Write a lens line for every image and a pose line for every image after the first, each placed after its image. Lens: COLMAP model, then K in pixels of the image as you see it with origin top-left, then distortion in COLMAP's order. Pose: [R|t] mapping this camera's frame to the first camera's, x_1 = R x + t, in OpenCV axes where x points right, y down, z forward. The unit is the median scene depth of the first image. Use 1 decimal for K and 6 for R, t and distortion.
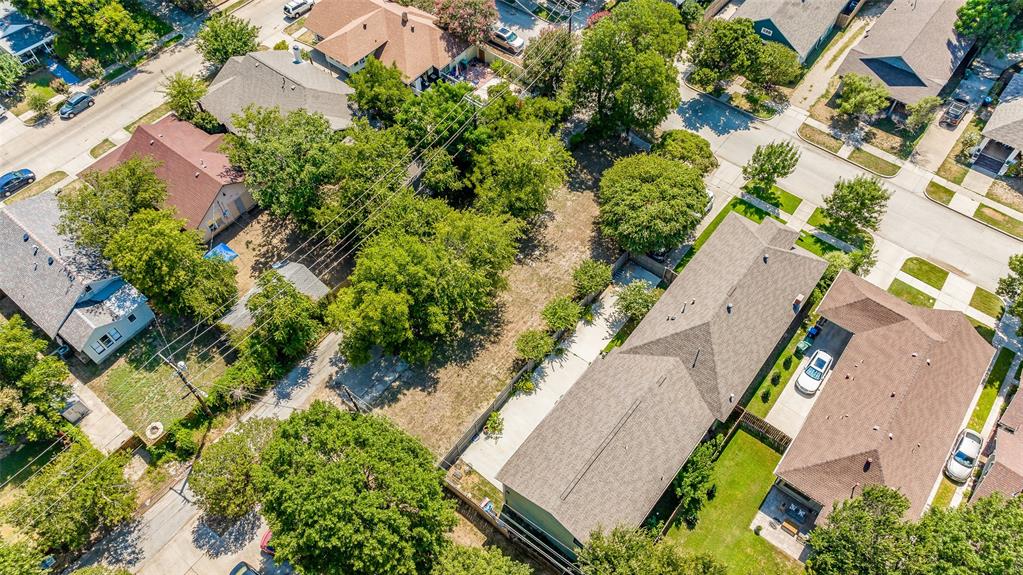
lens RADIAL K [[724.4, 0, 511.5], [0, 724.4, 287.5], [0, 0, 1]] dist [-0.054393, 0.059729]
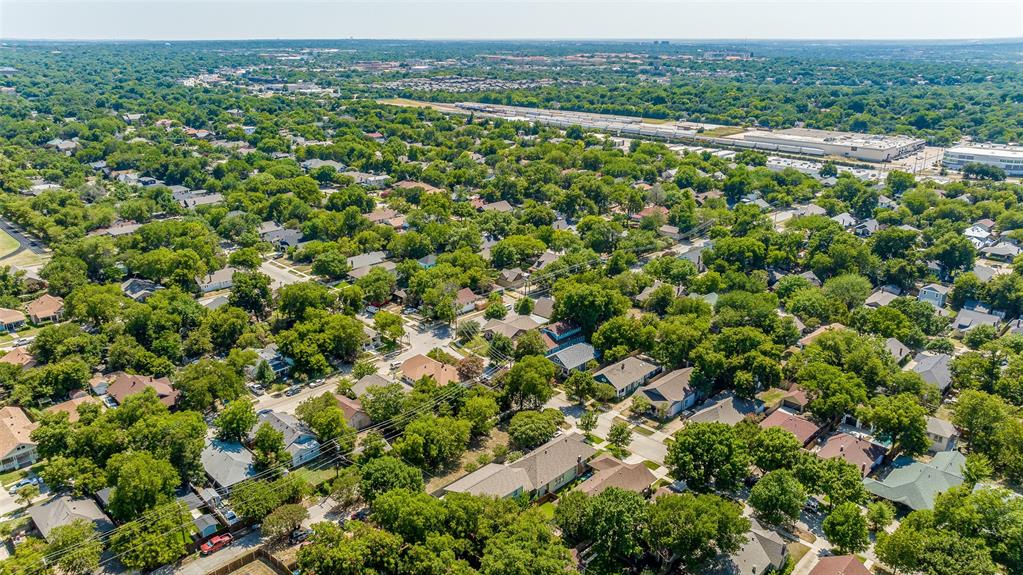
lens RADIAL K [[734.2, 0, 511.5], [0, 734.2, 287.5], [0, 0, 1]] dist [-0.001092, -0.000357]
pose [[0.993844, 0.041129, -0.102872, 0.321175], [-0.093319, 0.811248, -0.577207, 0.808852], [0.059715, 0.583254, 0.810092, -1.103444]]
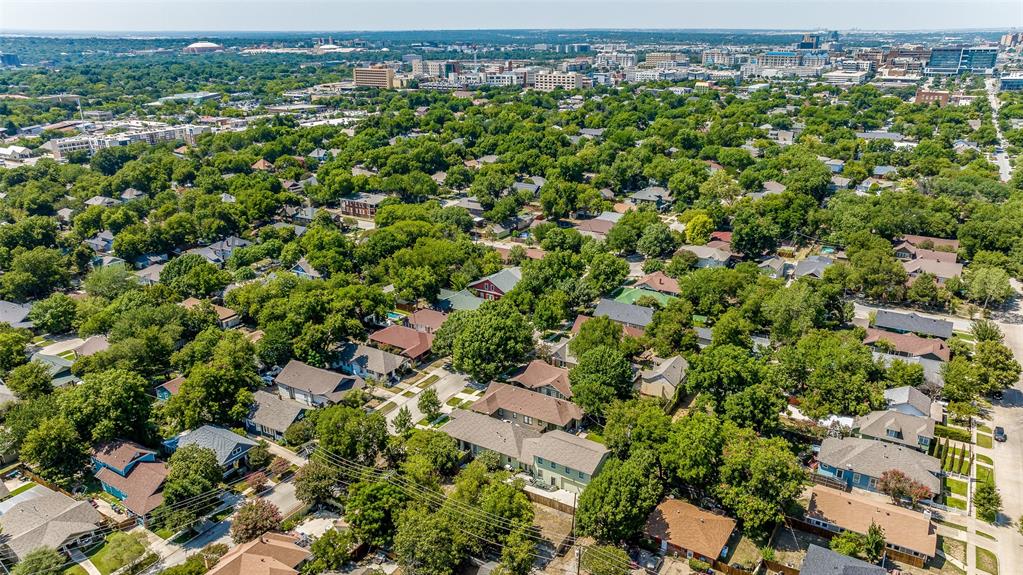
lens RADIAL K [[724.4, 0, 511.5], [0, 724.4, 287.5], [0, 0, 1]] dist [-0.054393, 0.059729]
pose [[-0.110721, -0.327522, 0.938334, -1.390929], [0.812201, 0.514306, 0.275354, -0.642924], [-0.572775, 0.792603, 0.209070, 0.083793]]
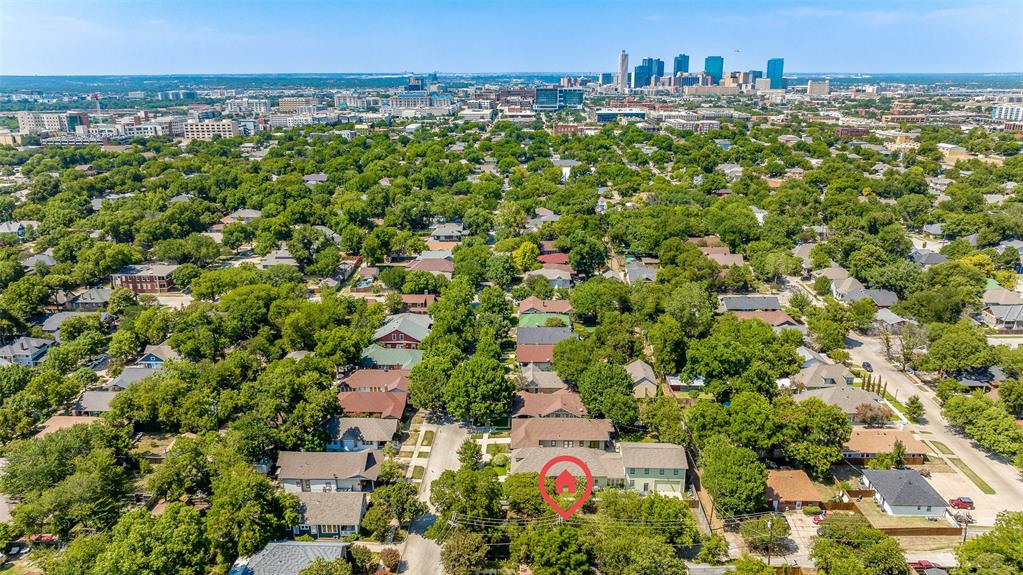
lens RADIAL K [[724.4, 0, 511.5], [0, 724.4, 287.5], [0, 0, 1]] dist [-0.054393, 0.059729]
pose [[-0.596475, -0.219909, 0.771918, -1.055135], [0.658292, 0.416196, 0.627242, -1.462976], [-0.459206, 0.882282, -0.103486, 0.652216]]
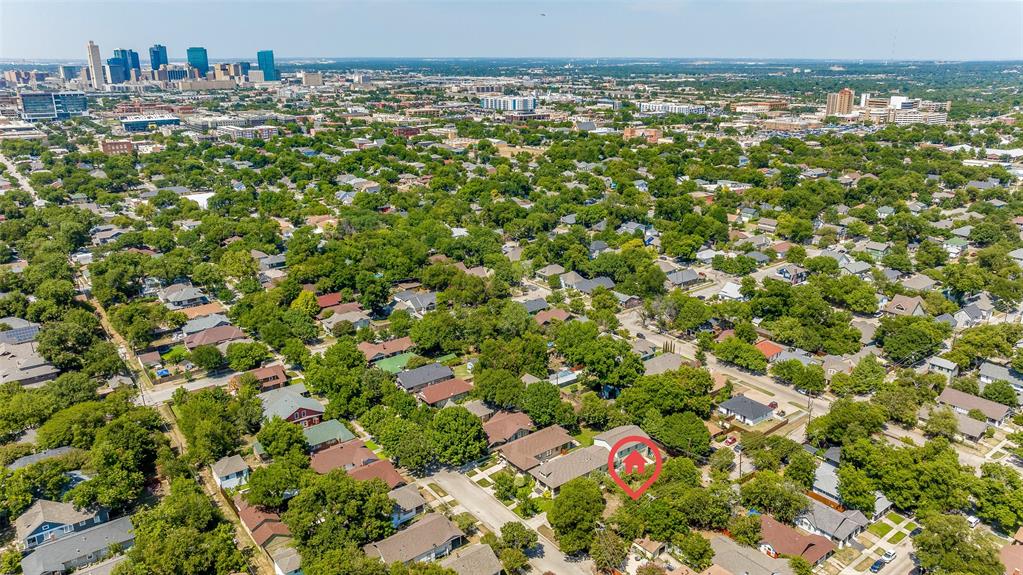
lens RADIAL K [[724.4, 0, 511.5], [0, 724.4, 287.5], [0, 0, 1]] dist [-0.054393, 0.059729]
pose [[-0.970270, -0.065637, 0.232955, -0.102268], [0.201838, 0.311707, 0.928493, -2.488388], [-0.133557, 0.947908, -0.289192, 0.960352]]
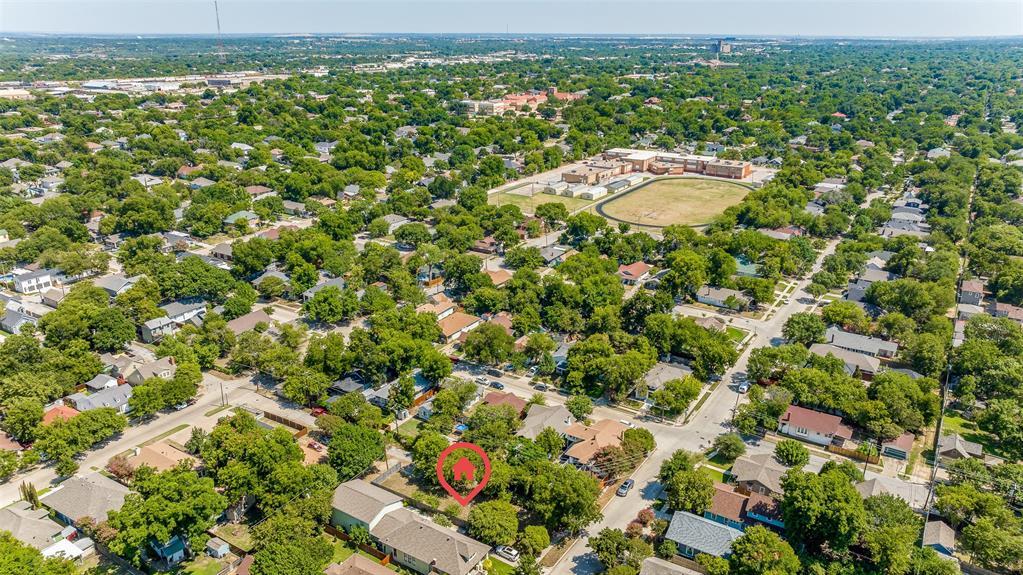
lens RADIAL K [[724.4, 0, 511.5], [0, 724.4, 287.5], [0, 0, 1]] dist [-0.054393, 0.059729]
pose [[0.104791, 0.341807, -0.933909, 1.731810], [-0.813516, 0.569612, 0.117194, -0.716654], [0.572024, 0.747469, 0.337756, -0.178592]]
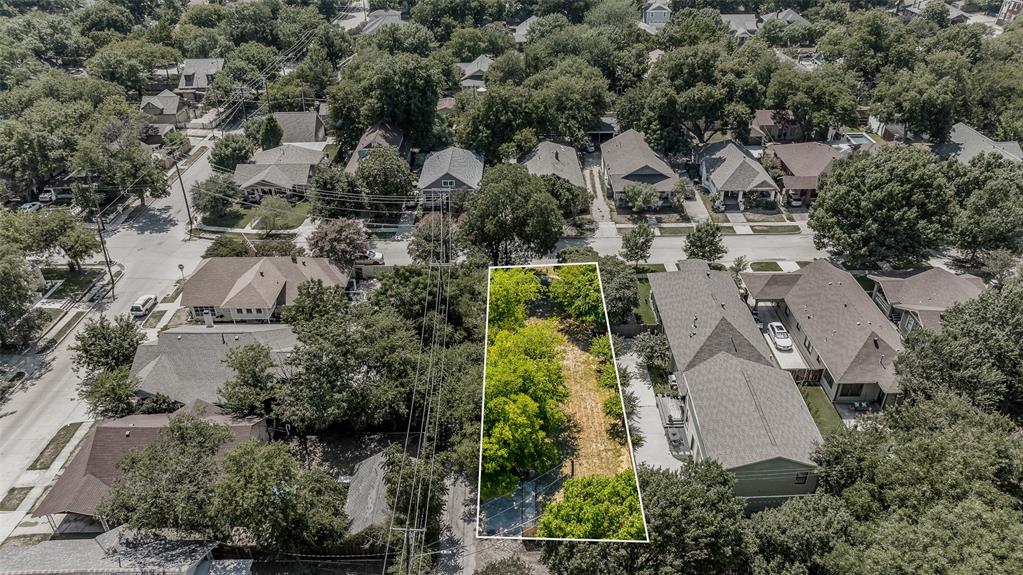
lens RADIAL K [[724.4, 0, 511.5], [0, 724.4, 287.5], [0, 0, 1]] dist [-0.054393, 0.059729]
pose [[0.784553, -0.326139, 0.527361, -0.500390], [0.511096, 0.821694, -0.252191, 0.099875], [-0.351080, 0.467389, 0.811351, 0.051383]]
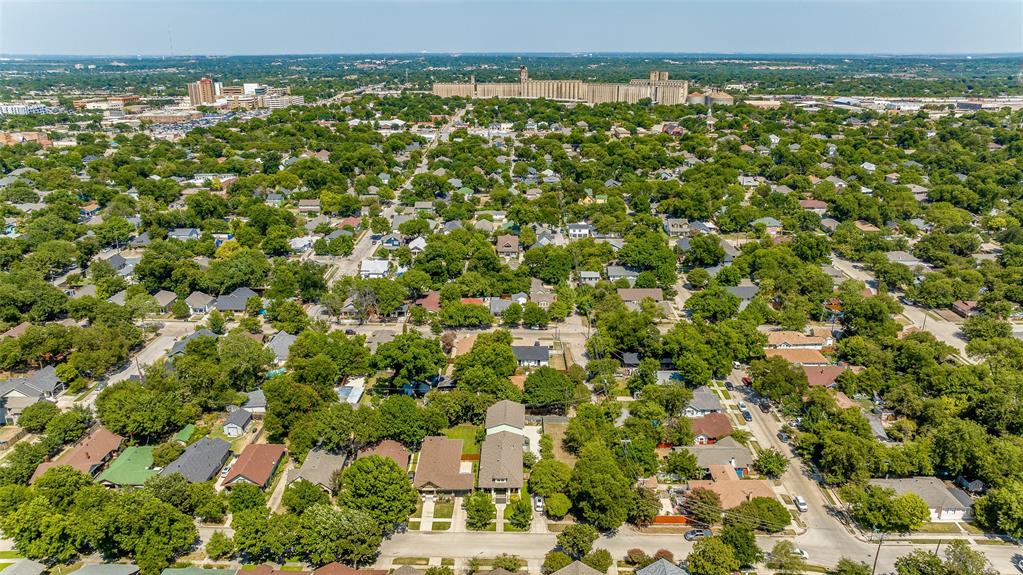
lens RADIAL K [[724.4, 0, 511.5], [0, 724.4, 287.5], [0, 0, 1]] dist [-0.054393, 0.059729]
pose [[-0.790910, 0.200981, -0.577986, 1.387253], [-0.492886, 0.350548, 0.796354, -1.944179], [0.362664, 0.914726, -0.178191, 0.714936]]
